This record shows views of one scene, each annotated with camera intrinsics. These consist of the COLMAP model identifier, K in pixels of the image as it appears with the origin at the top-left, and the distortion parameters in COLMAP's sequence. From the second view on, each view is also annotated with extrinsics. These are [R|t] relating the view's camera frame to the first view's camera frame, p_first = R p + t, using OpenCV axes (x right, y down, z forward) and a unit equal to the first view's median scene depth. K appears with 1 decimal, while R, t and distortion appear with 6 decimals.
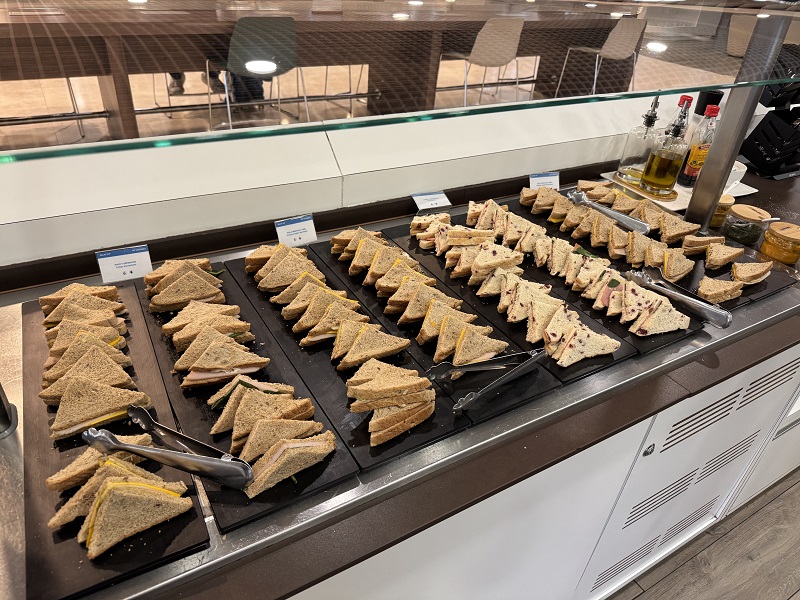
lens RADIAL K [[569.6, 0, 405.8], [0, 569.6, 283.1], [0, 0, 1]] dist [-0.013576, -0.015781]
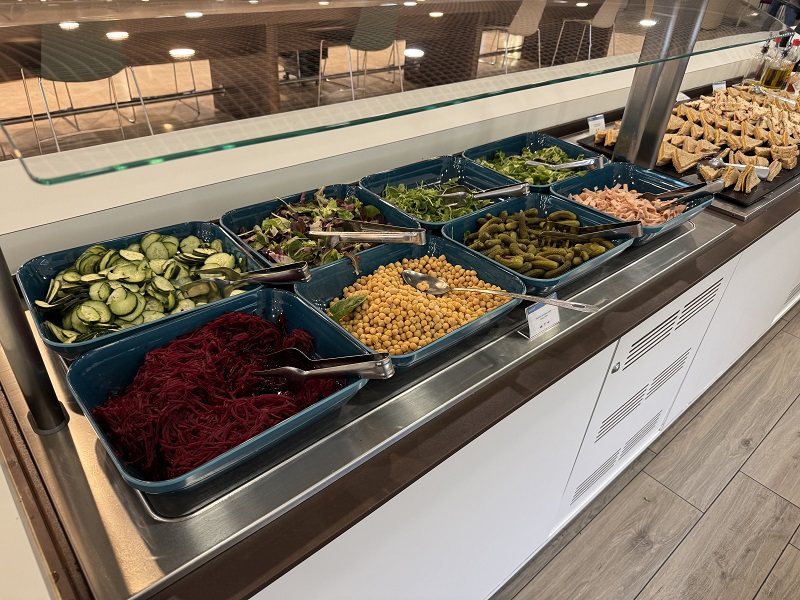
lens RADIAL K [[569.6, 0, 398.9], [0, 569.6, 298.2], [0, 0, 1]] dist [-0.013576, -0.015781]
pose [[0.982732, -0.116070, 0.144100, -0.294682], [0.109508, 0.992589, 0.052686, 0.073169], [-0.149147, -0.035996, 0.988160, -0.155761]]
